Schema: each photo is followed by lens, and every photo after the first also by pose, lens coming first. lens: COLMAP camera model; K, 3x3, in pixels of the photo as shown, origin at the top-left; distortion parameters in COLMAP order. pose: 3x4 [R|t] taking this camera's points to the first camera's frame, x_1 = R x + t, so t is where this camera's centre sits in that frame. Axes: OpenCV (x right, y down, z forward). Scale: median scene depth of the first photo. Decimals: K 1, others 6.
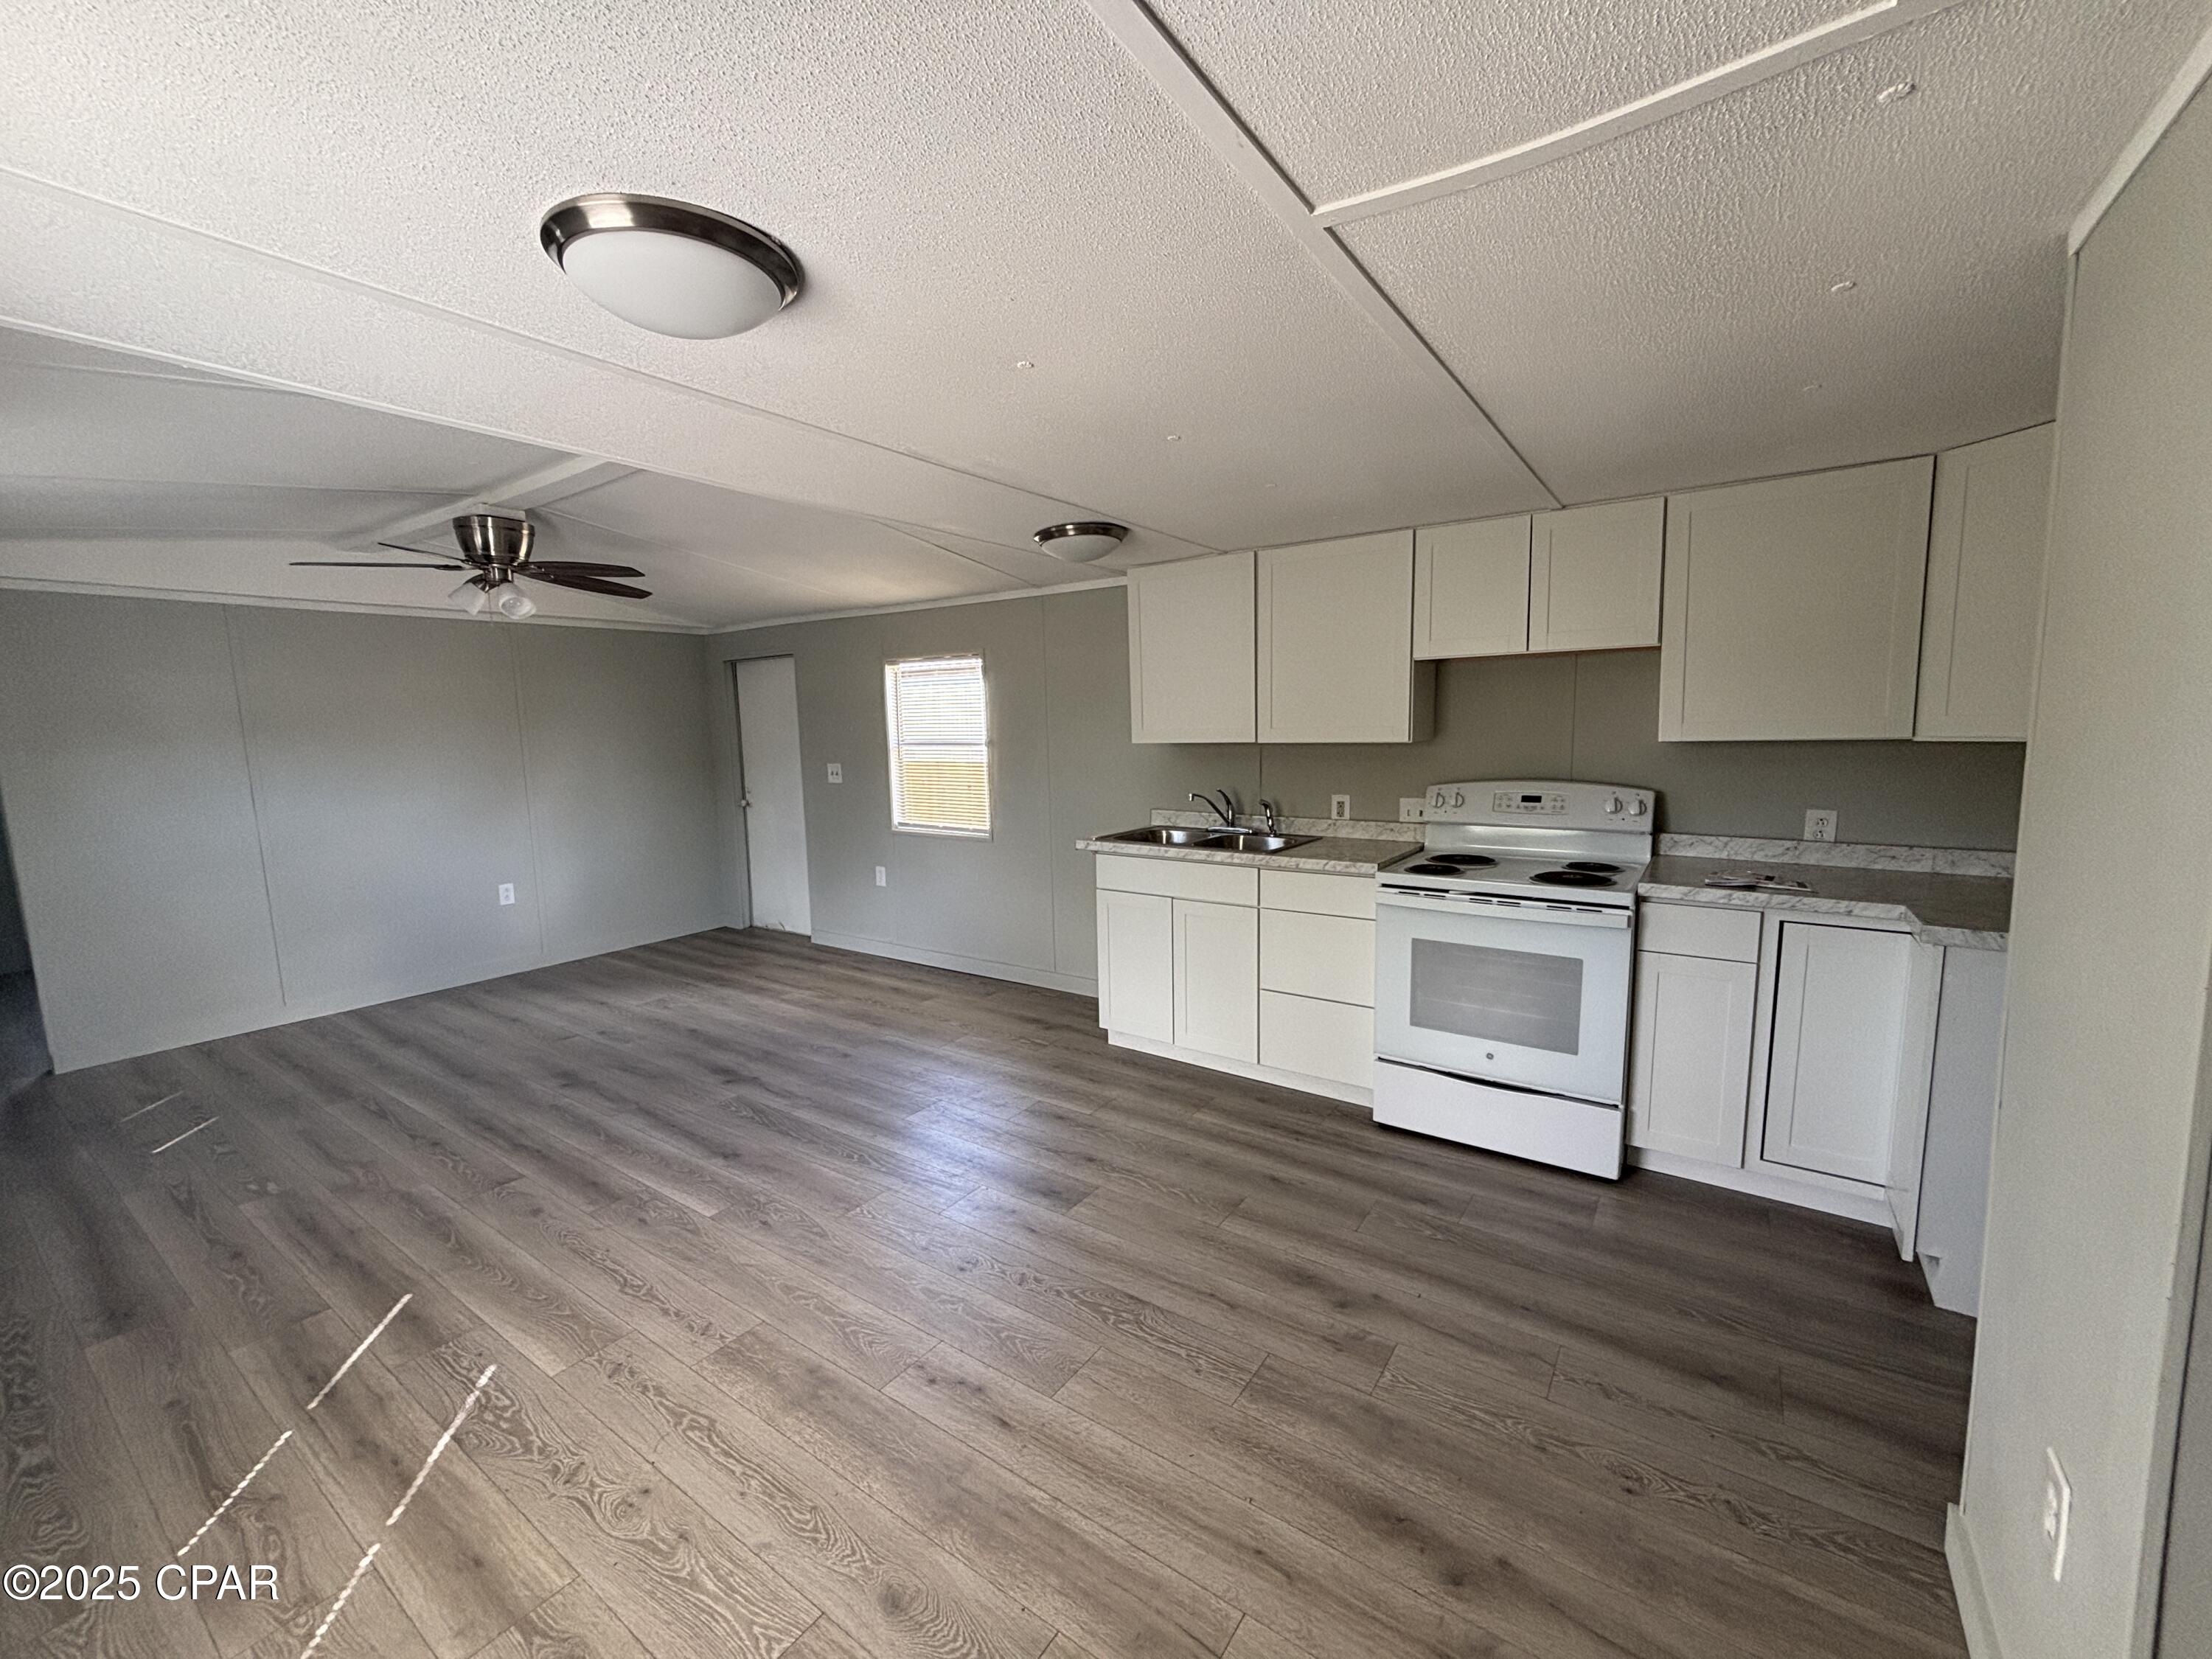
lens RADIAL K [[903.4, 0, 1108.5], [0, 903.4, 818.3], [0, 0, 1]] dist [-0.024565, 0.020454]
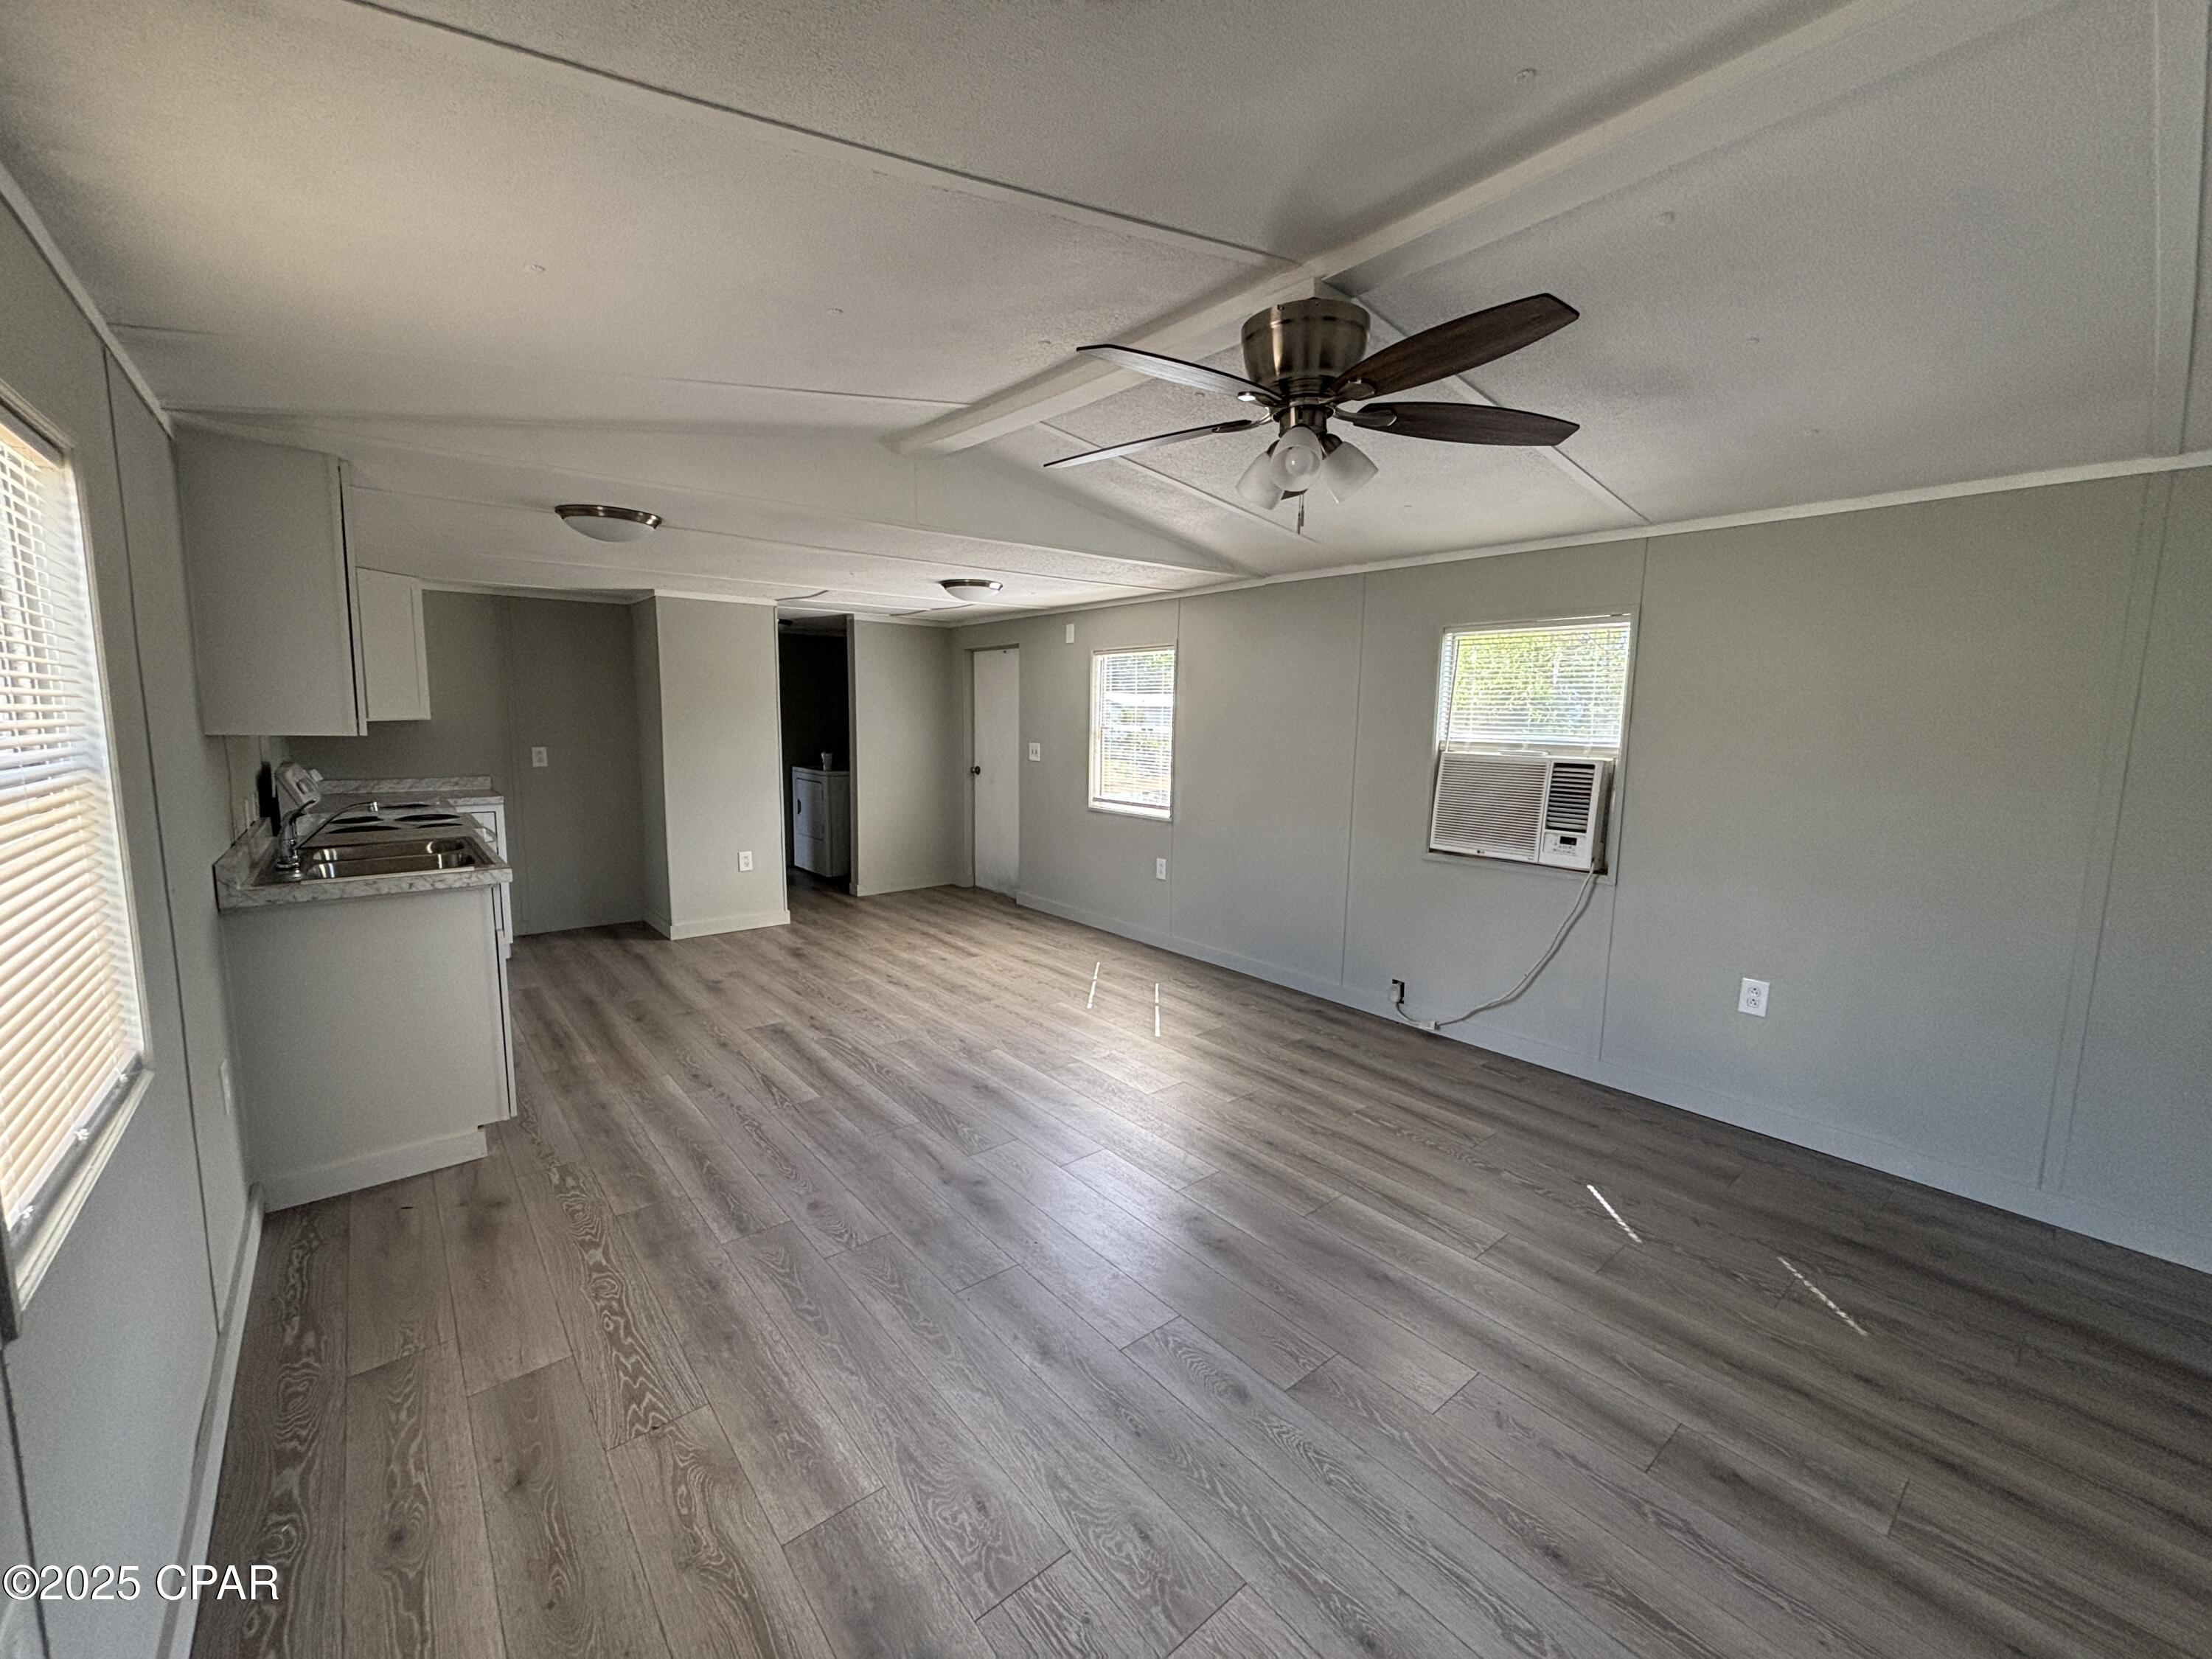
lens RADIAL K [[892.0, 0, 1104.8], [0, 892.0, 830.2], [0, 0, 1]] dist [0.020515, -0.005409]
pose [[-0.962488, -0.025935, 0.270081, -0.863030], [0.038607, 0.972201, 0.230944, -0.192793], [-0.268563, 0.232708, -0.934731, 1.931457]]
